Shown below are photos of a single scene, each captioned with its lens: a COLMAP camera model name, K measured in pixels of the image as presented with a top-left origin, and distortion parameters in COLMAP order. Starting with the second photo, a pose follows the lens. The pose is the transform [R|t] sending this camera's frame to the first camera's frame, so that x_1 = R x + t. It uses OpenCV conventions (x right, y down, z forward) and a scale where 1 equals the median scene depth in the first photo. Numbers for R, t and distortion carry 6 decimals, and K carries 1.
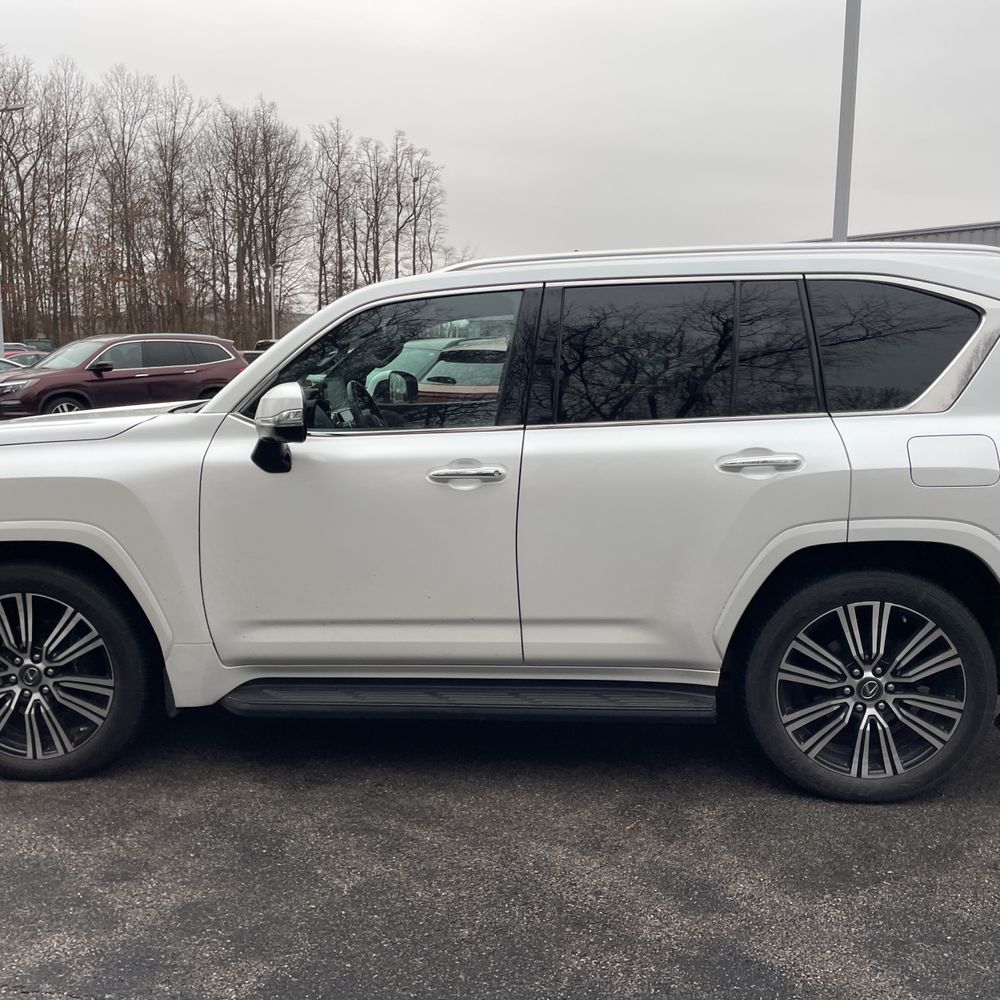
lens RADIAL K [[1013.1, 0, 500.3], [0, 1013.1, 491.9], [0, 0, 1]] dist [0.079766, -0.106688]
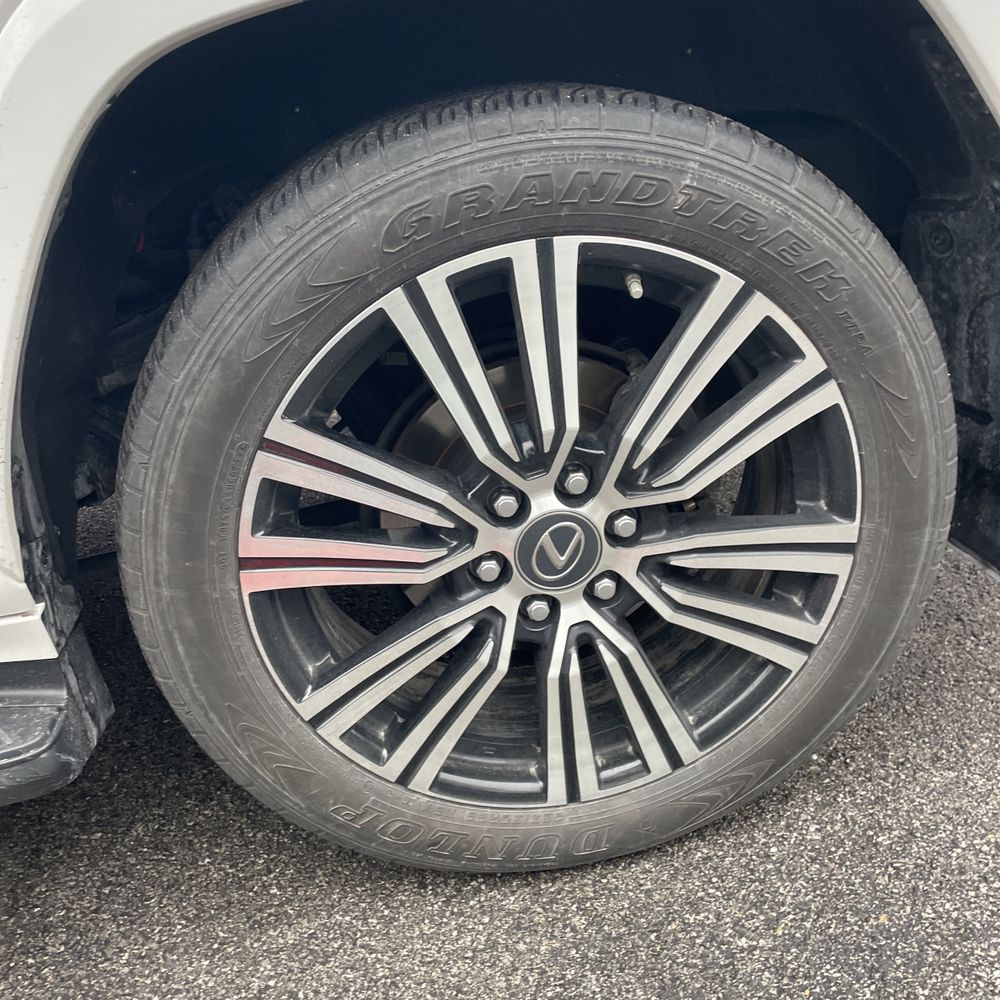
lens RADIAL K [[1000.8, 0, 483.6], [0, 1000.8, 505.8], [0, 0, 1]] dist [0.078350, -0.096786]
pose [[0.963602, -0.233160, 0.130795, 0.304239], [0.187592, 0.938283, 0.290576, 0.092818], [-0.190474, -0.255463, 0.947870, 0.731368]]
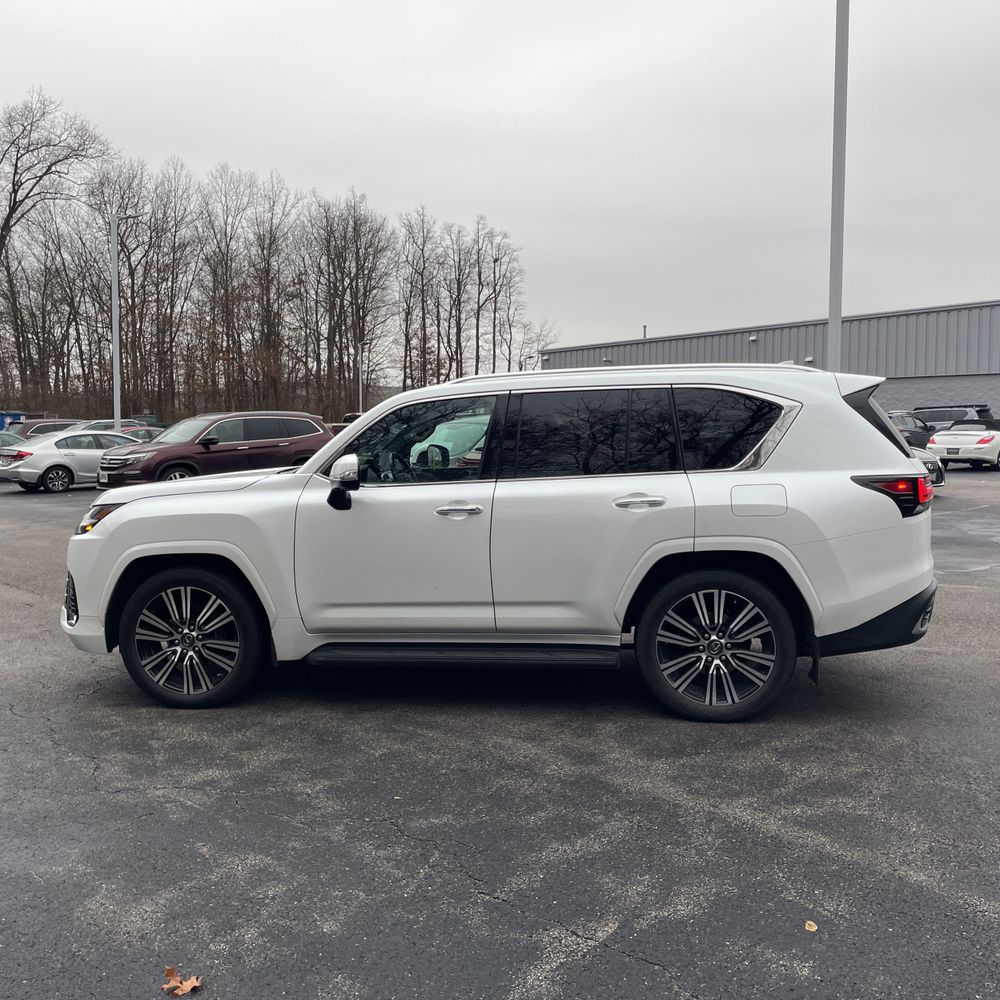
lens RADIAL K [[1003.0, 0, 514.0], [0, 1003.0, 480.7], [0, 0, 1]] dist [0.107573, -0.189197]
pose [[0.997723, -0.005054, -0.067252, 0.158914], [-0.000191, 0.996972, -0.077767, 0.059171], [0.067442, 0.077602, 0.994701, -0.569920]]
